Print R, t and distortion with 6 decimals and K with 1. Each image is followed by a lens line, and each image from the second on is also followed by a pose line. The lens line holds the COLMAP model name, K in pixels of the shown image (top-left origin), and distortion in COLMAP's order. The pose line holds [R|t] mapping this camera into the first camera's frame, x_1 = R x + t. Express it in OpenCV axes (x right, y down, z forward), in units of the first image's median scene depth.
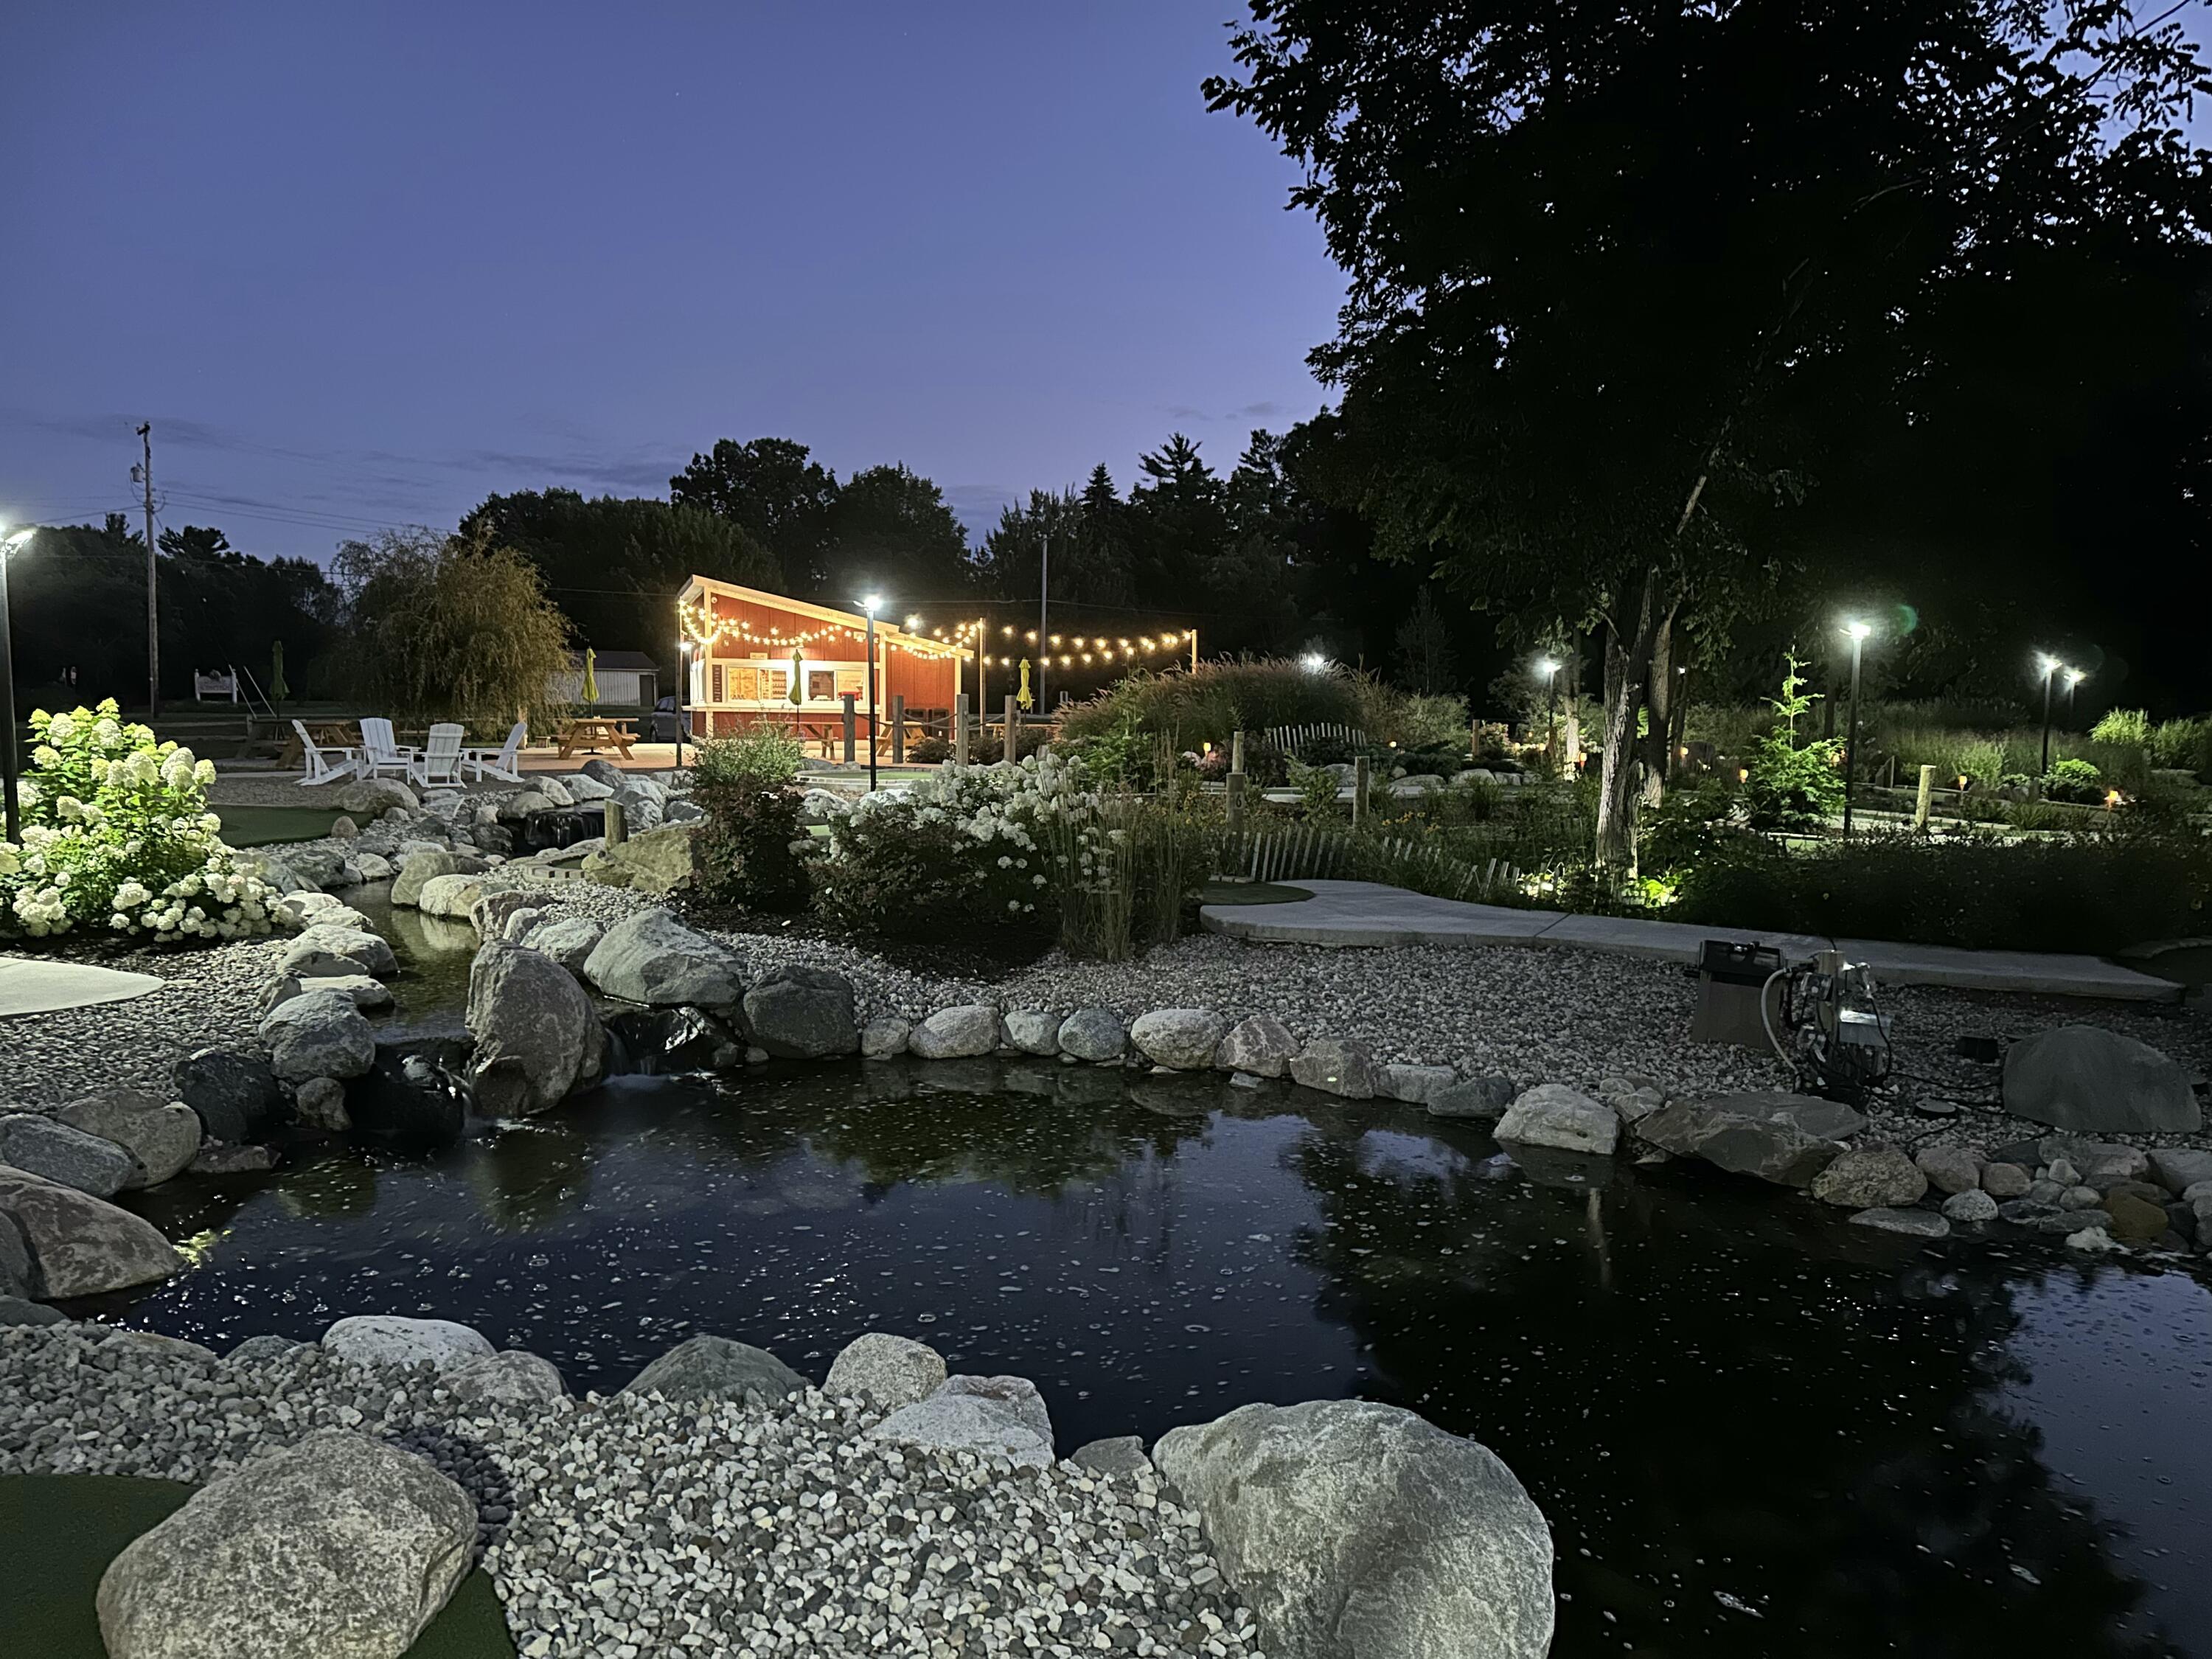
lens RADIAL K [[1510.9, 0, 1098.0], [0, 1510.9, 833.6], [0, 0, 1]] dist [0.067577, -0.062798]
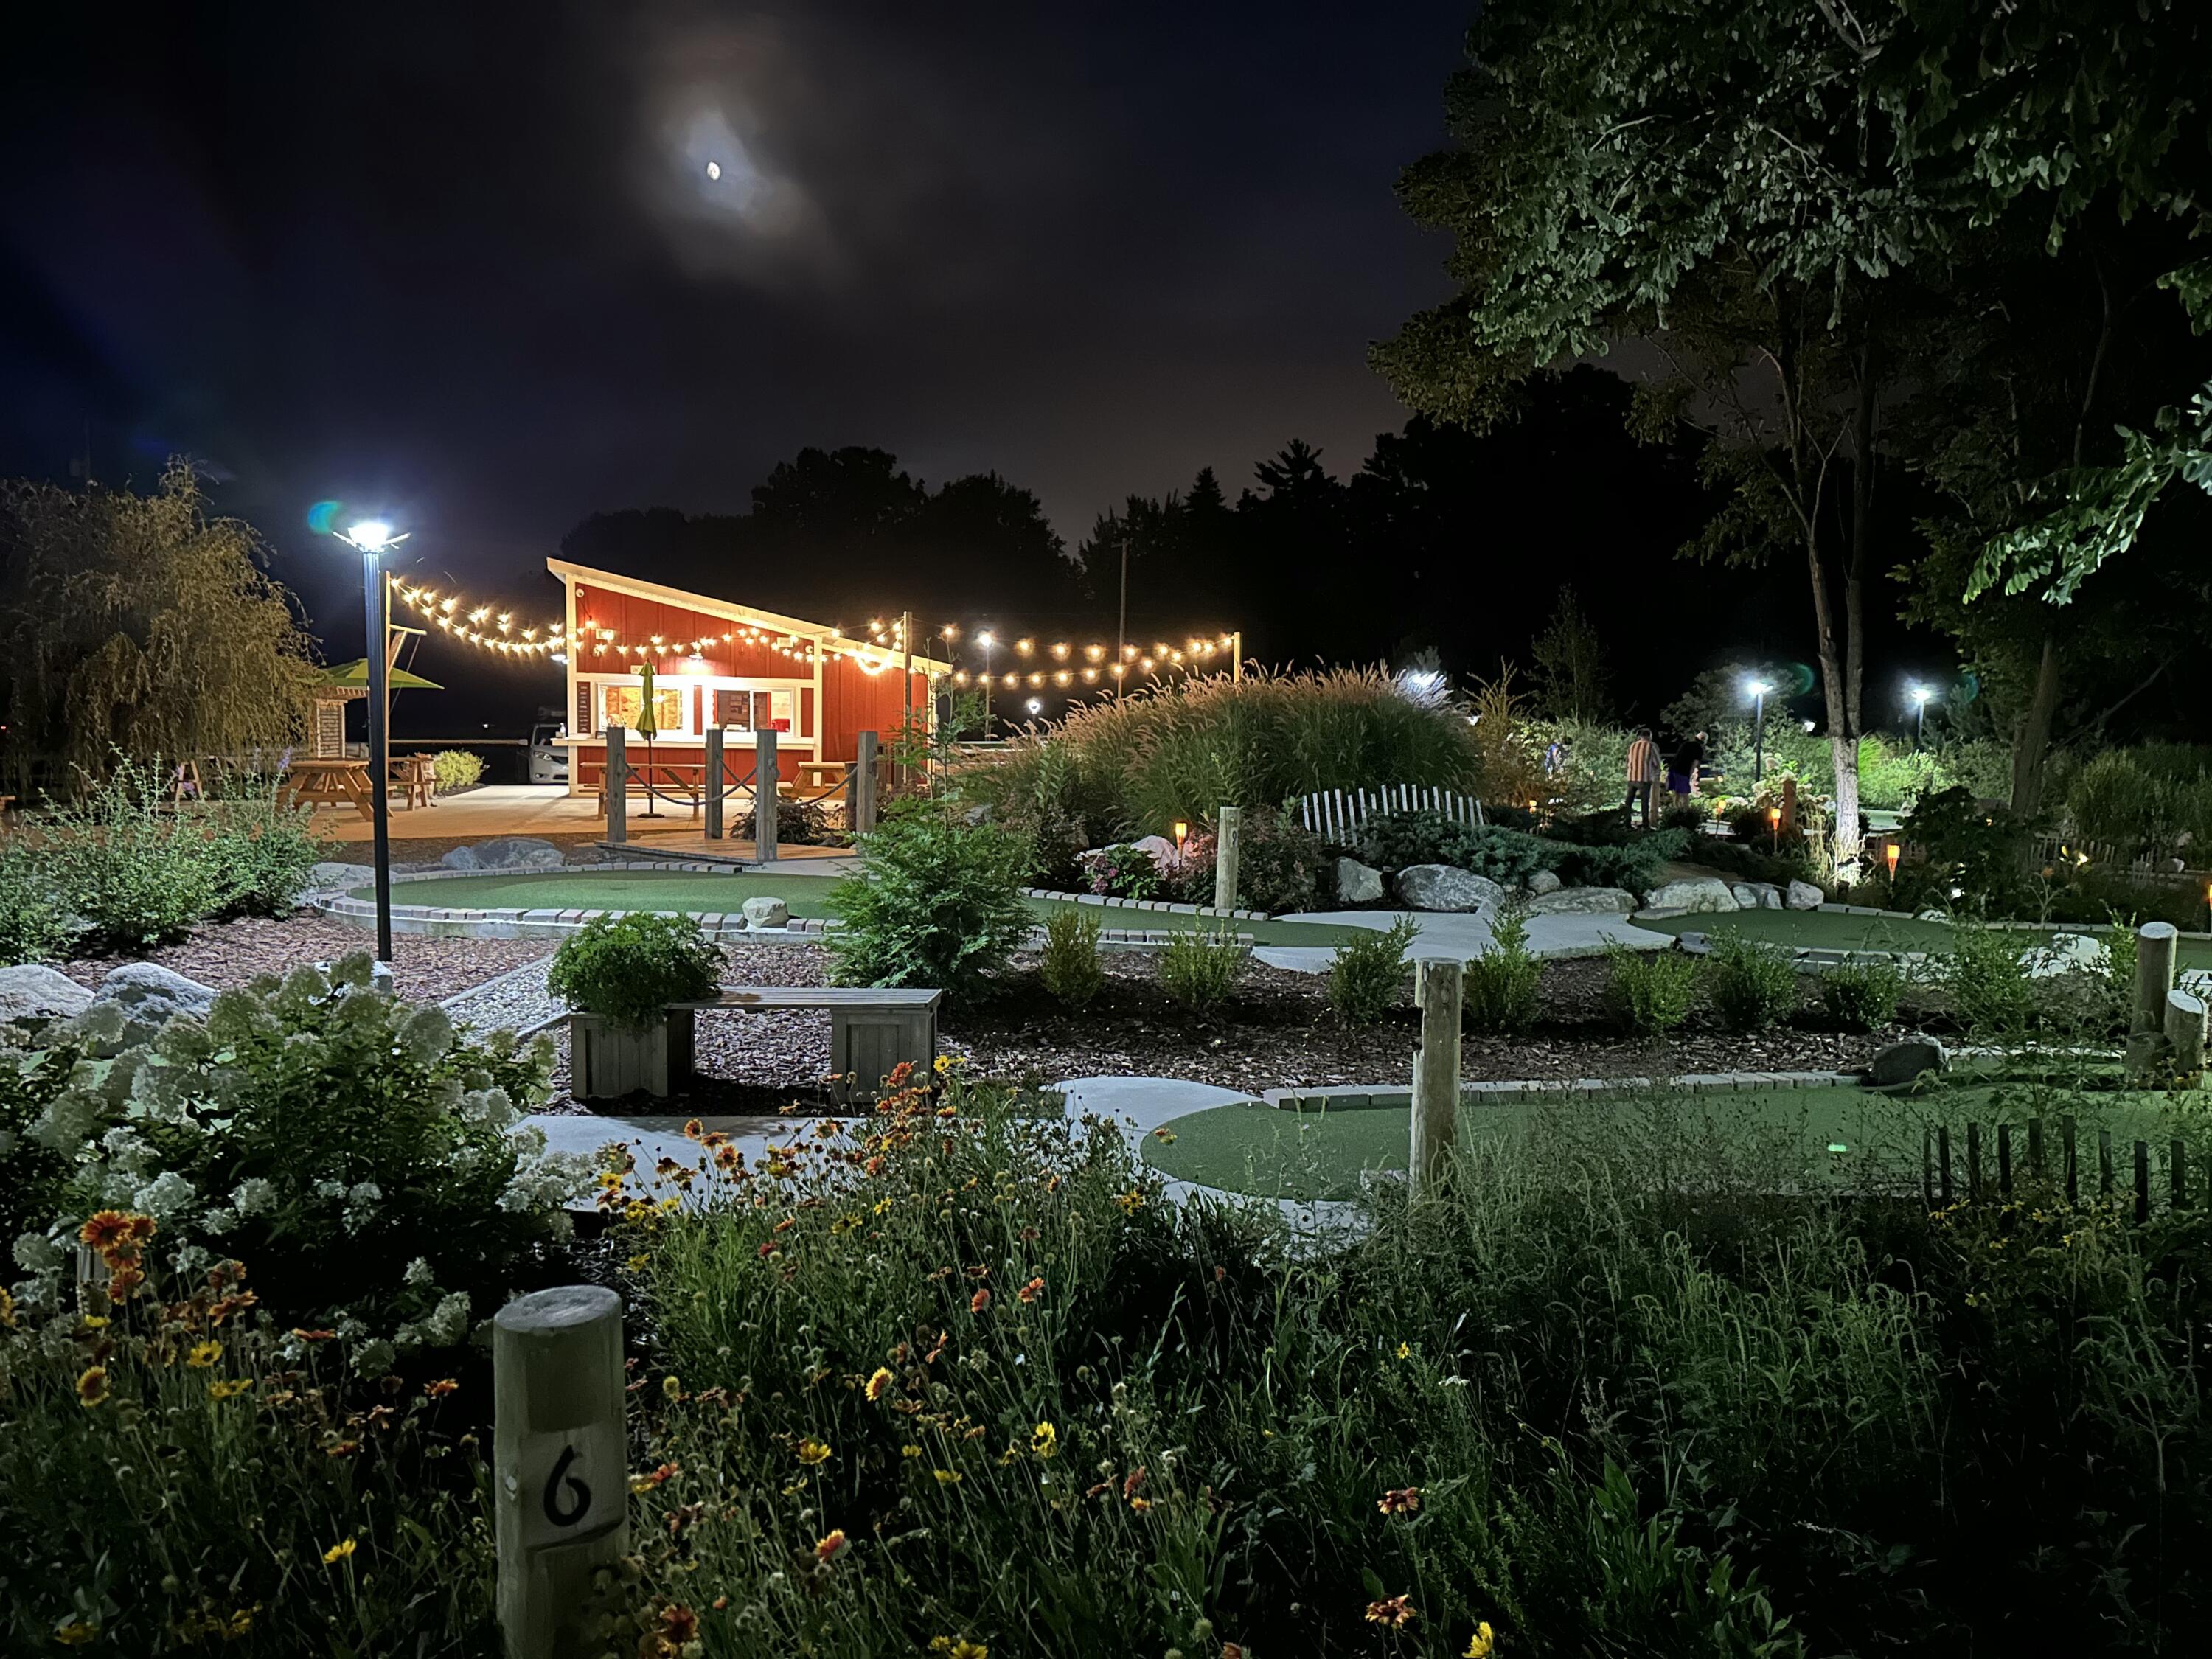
lens RADIAL K [[1510.9, 0, 1097.5], [0, 1510.9, 848.8], [0, 0, 1]] dist [0.067577, -0.062798]
pose [[0.996390, 0.011654, -0.084091, 0.017049], [-0.012099, 0.999915, -0.004782, -0.009324], [0.084028, 0.005782, 0.996447, 0.089513]]
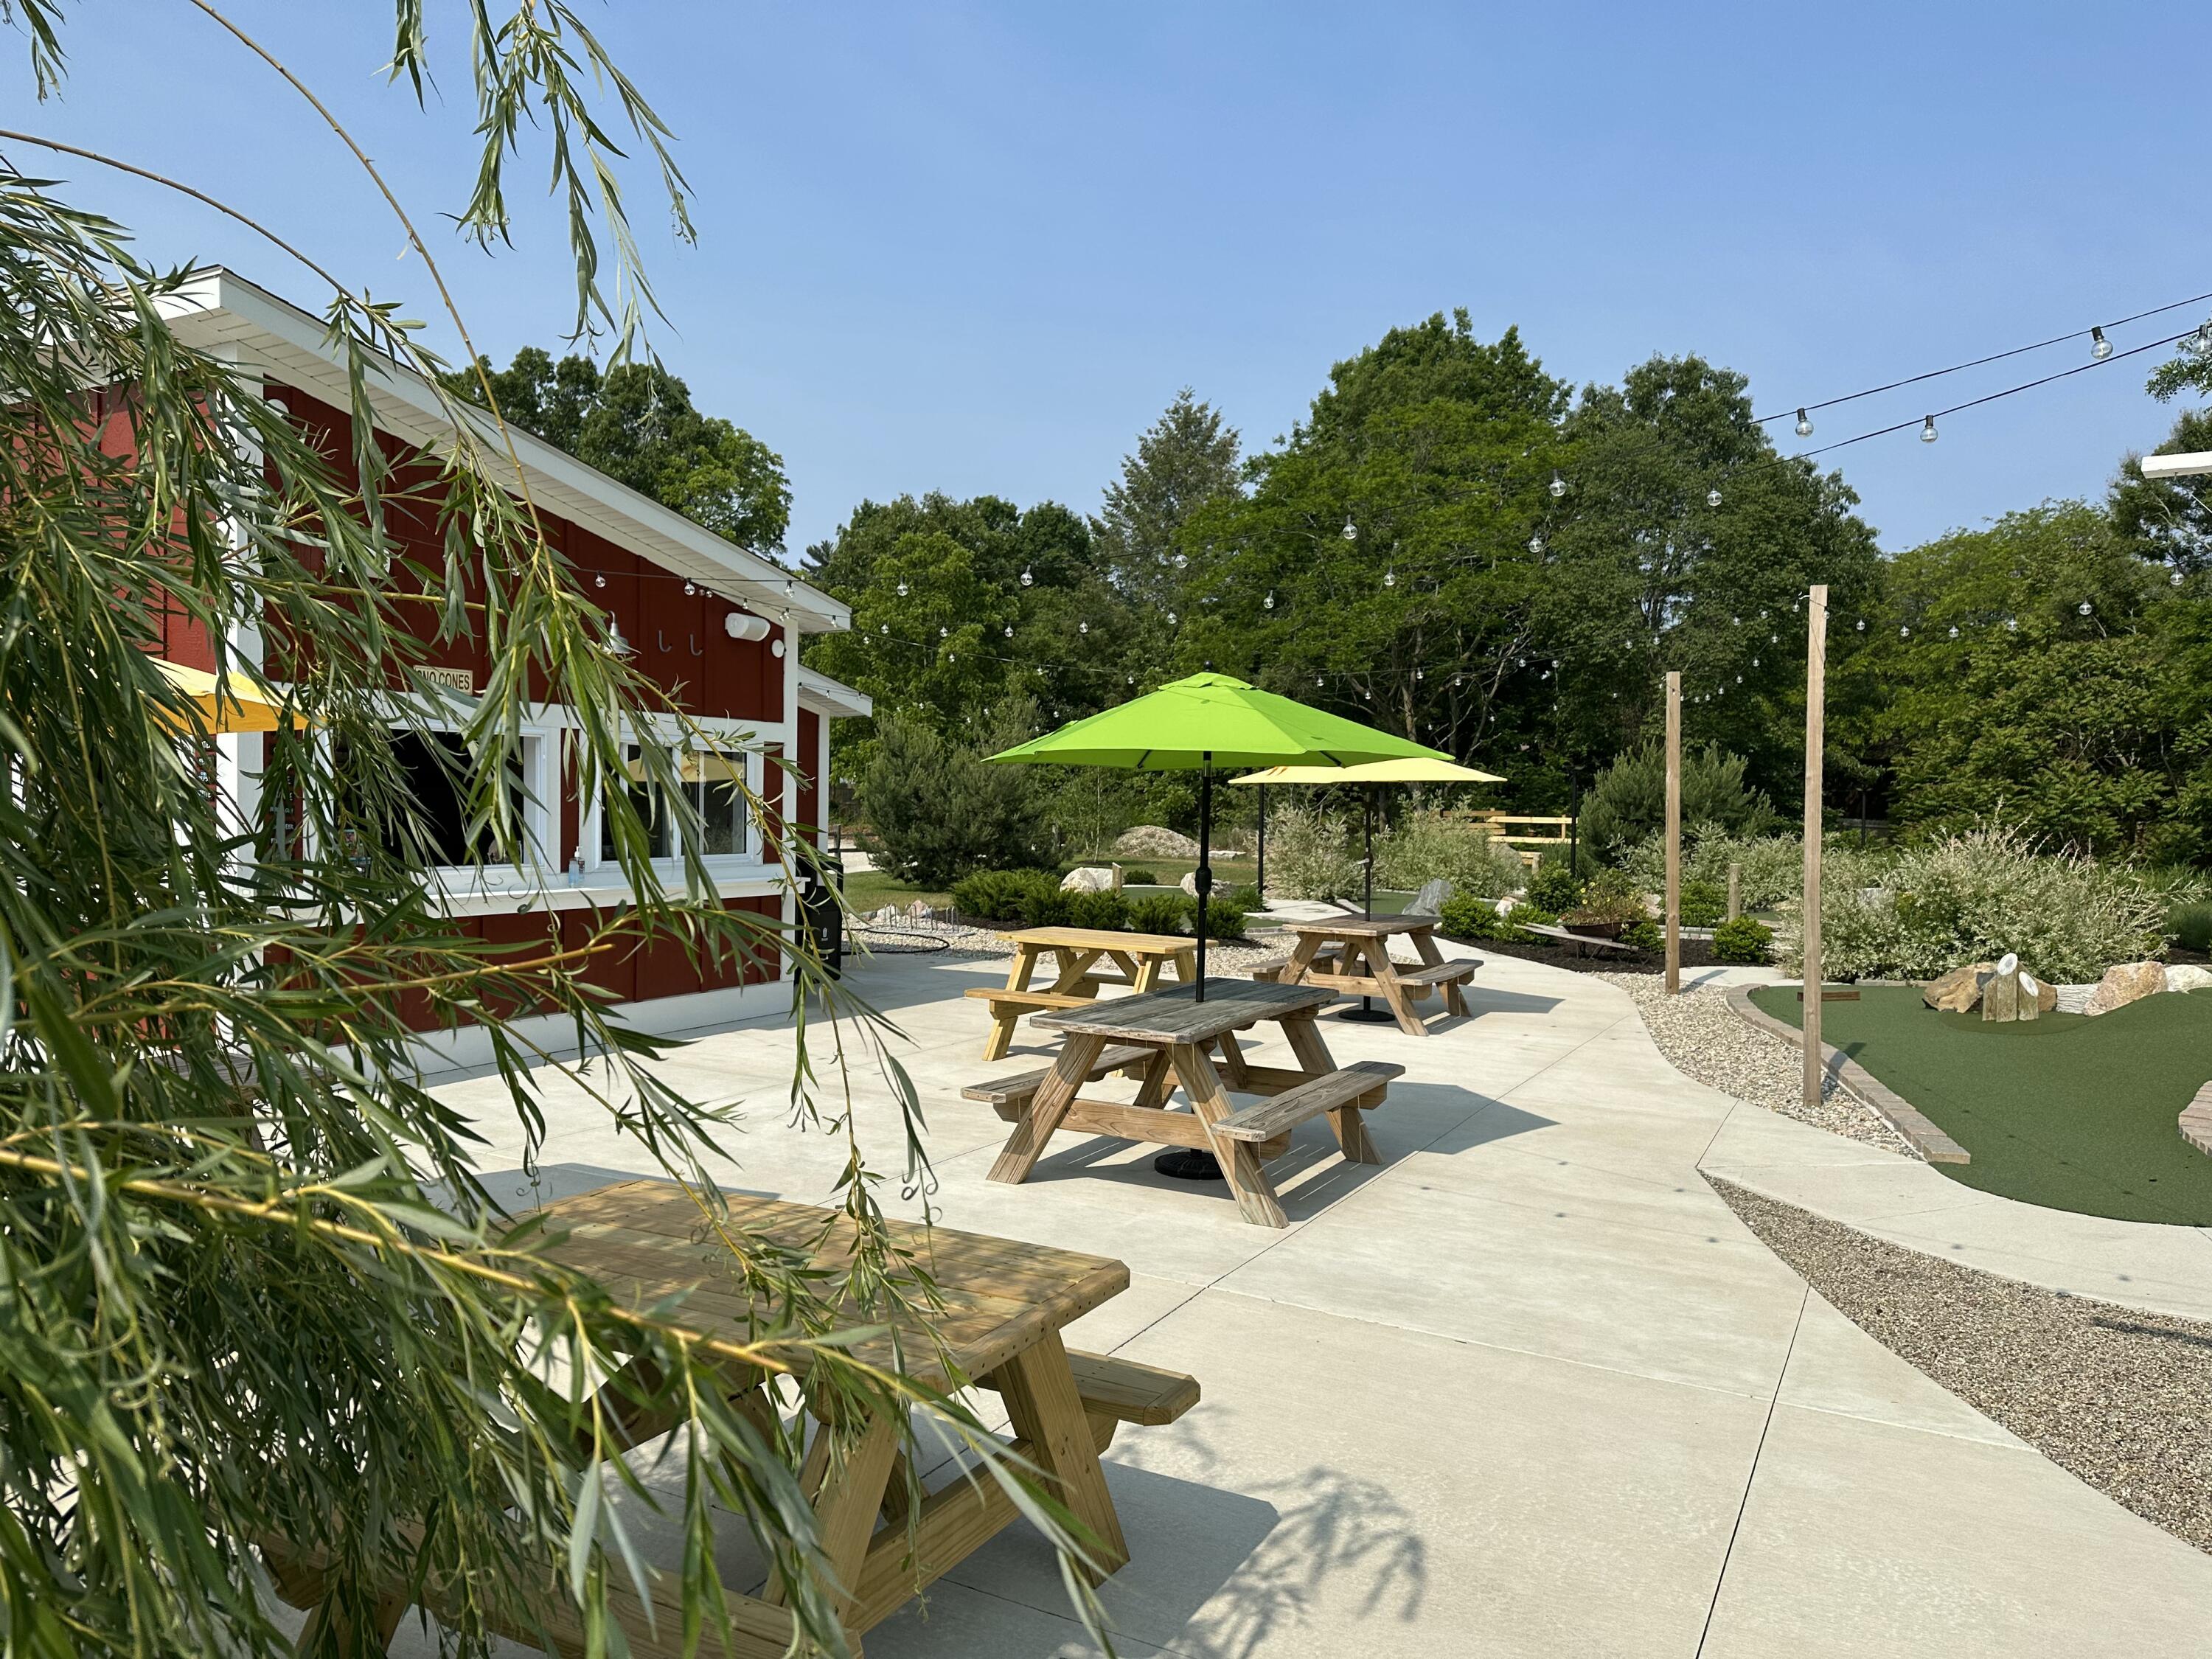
lens RADIAL K [[1510.9, 0, 1109.2], [0, 1510.9, 825.3], [0, 0, 1]] dist [0.067577, -0.062798]
pose [[0.718660, -0.009710, 0.695294, -0.096036], [0.045171, 0.998442, -0.032745, -0.025148], [-0.693893, 0.054939, 0.717980, 0.232479]]
